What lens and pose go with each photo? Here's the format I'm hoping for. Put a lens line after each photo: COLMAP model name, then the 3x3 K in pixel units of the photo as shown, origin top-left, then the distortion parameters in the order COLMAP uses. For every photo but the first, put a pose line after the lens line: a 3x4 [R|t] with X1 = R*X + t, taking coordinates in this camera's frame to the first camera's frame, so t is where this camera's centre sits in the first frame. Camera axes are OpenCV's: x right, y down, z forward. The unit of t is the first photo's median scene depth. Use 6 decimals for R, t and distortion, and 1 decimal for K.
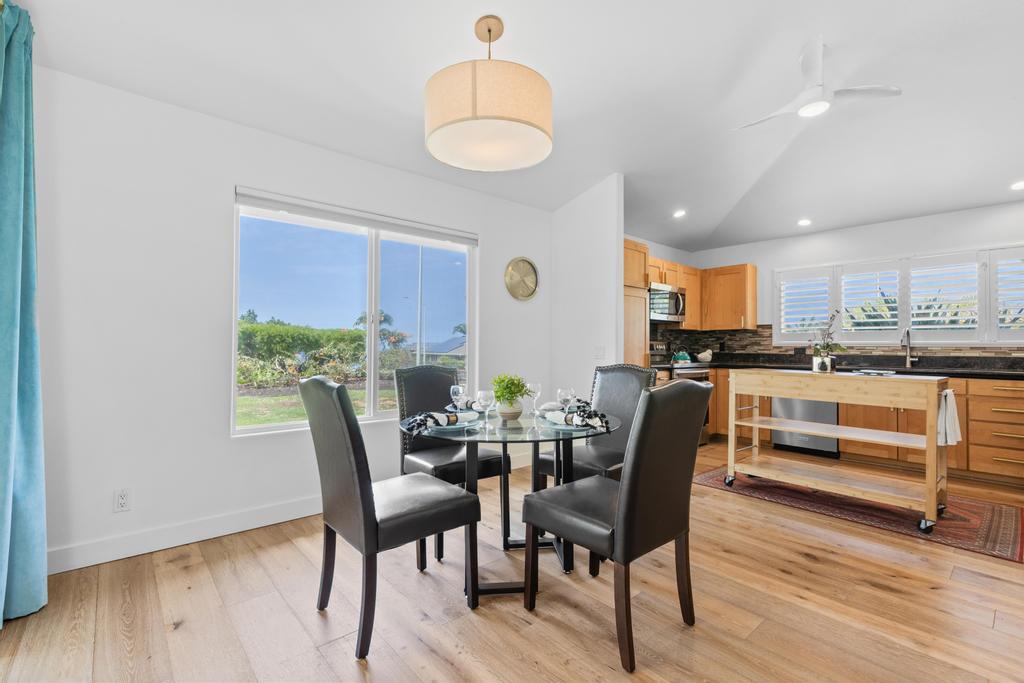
lens RADIAL K [[457.5, 0, 513.5], [0, 457.5, 340.9], [0, 0, 1]] dist [0.000767, -0.000127]
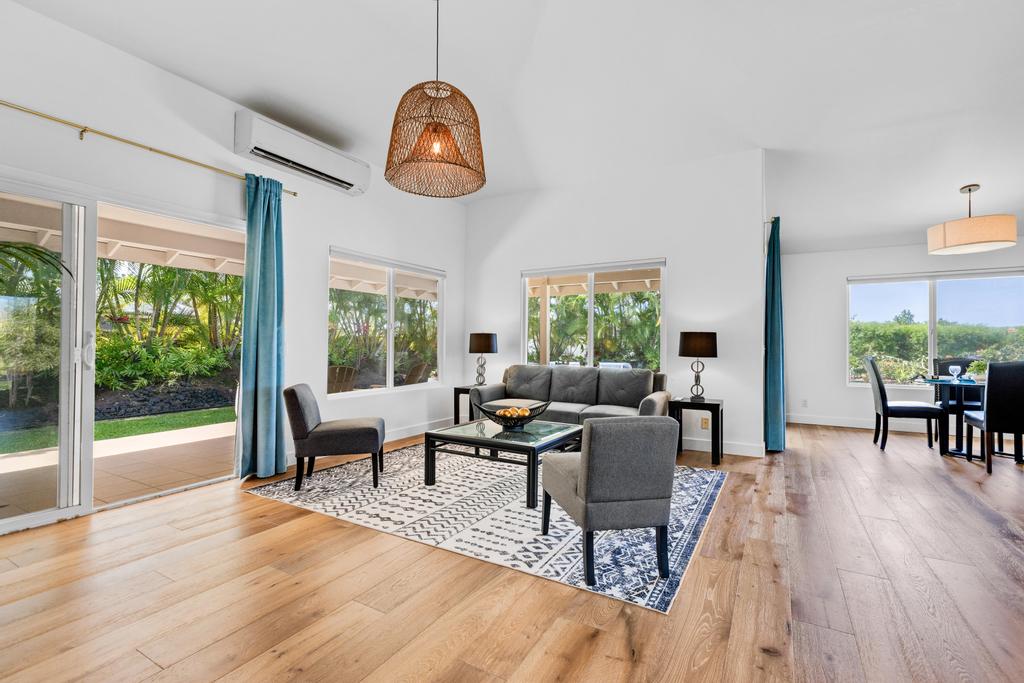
lens RADIAL K [[457.5, 0, 513.5], [0, 457.5, 340.9], [0, 0, 1]] dist [0.000767, -0.000127]
pose [[0.319884, -0.011522, -0.947387, 0.547951], [0.008152, 0.999923, -0.009408, -0.003865], [0.947422, -0.004714, 0.319953, -0.701890]]
